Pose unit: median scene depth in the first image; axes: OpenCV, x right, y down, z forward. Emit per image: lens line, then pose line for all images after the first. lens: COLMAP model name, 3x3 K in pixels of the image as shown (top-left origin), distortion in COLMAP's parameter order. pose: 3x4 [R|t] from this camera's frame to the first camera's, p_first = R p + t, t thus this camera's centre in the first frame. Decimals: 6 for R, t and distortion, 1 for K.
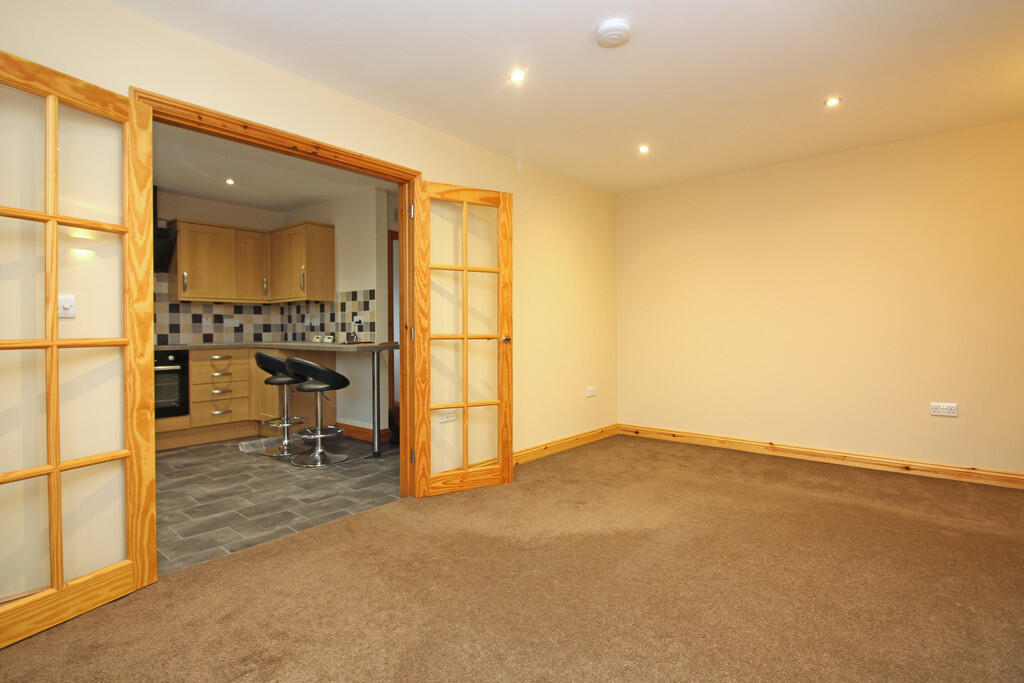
lens RADIAL K [[512.3, 0, 530.8], [0, 512.3, 333.1], [0, 0, 1]] dist [-0.018646, -0.000570]
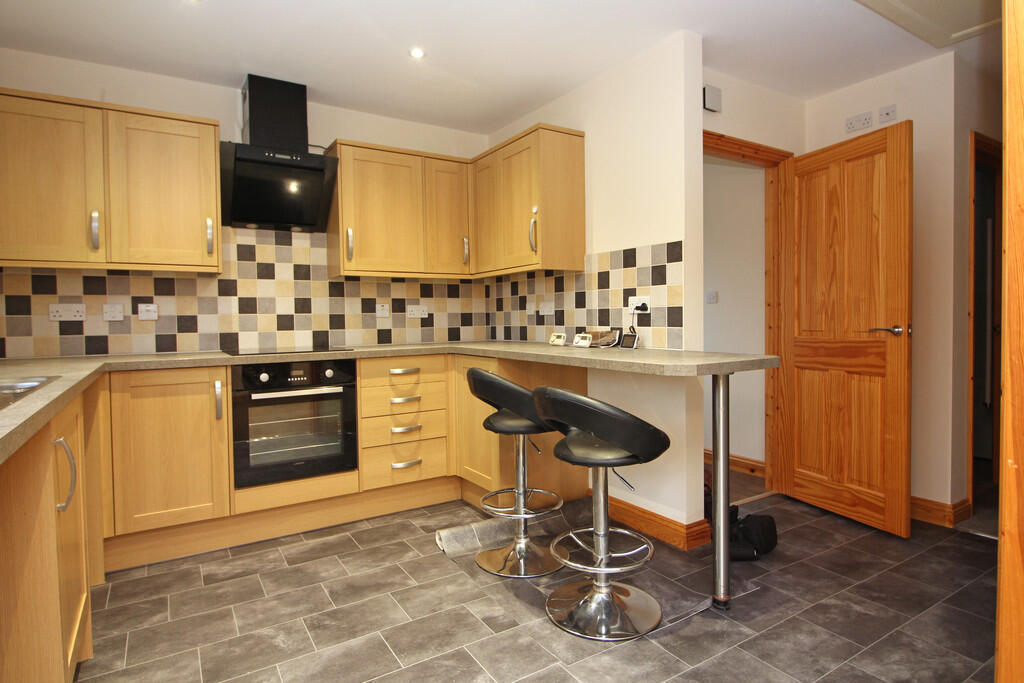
lens RADIAL K [[562.1, 0, 512.2], [0, 562.1, 332.5], [0, 0, 1]] dist [-0.002002, -0.001449]
pose [[0.943425, 0.001843, -0.331581, -0.259098], [0.005408, 0.999766, 0.020945, -0.008614], [0.331542, -0.021553, 0.943194, 0.402748]]
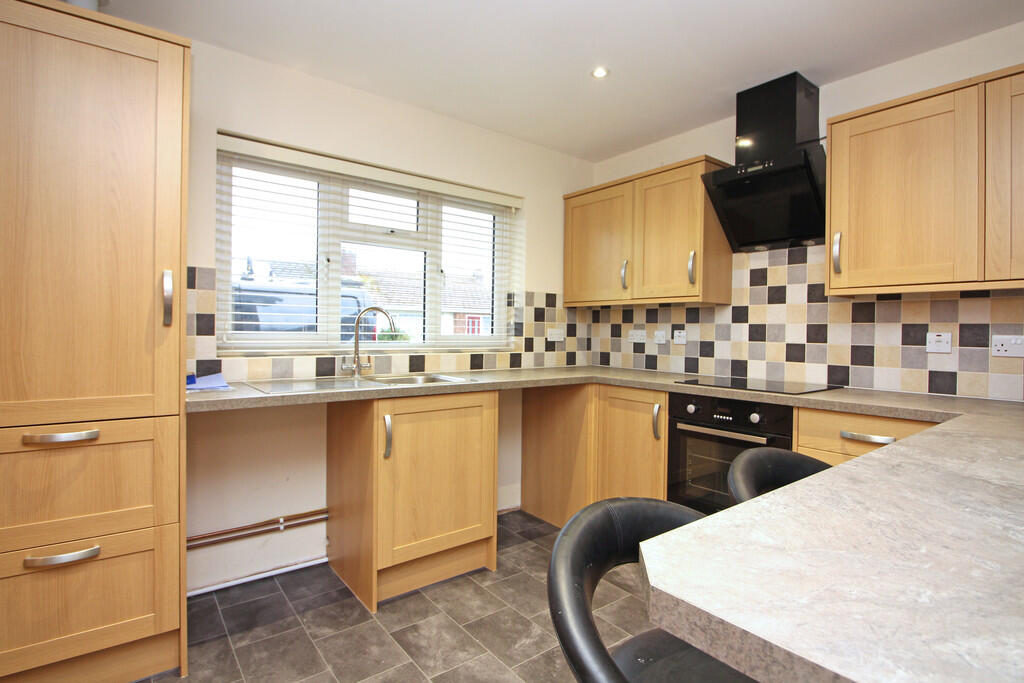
lens RADIAL K [[512.3, 0, 530.8], [0, 512.3, 333.1], [0, 0, 1]] dist [-0.018646, -0.000570]
pose [[-0.222869, 0.006706, -0.974825, -0.168031], [-0.020482, 0.999723, 0.011560, -0.027758], [0.974633, 0.022542, -0.222670, 0.777188]]
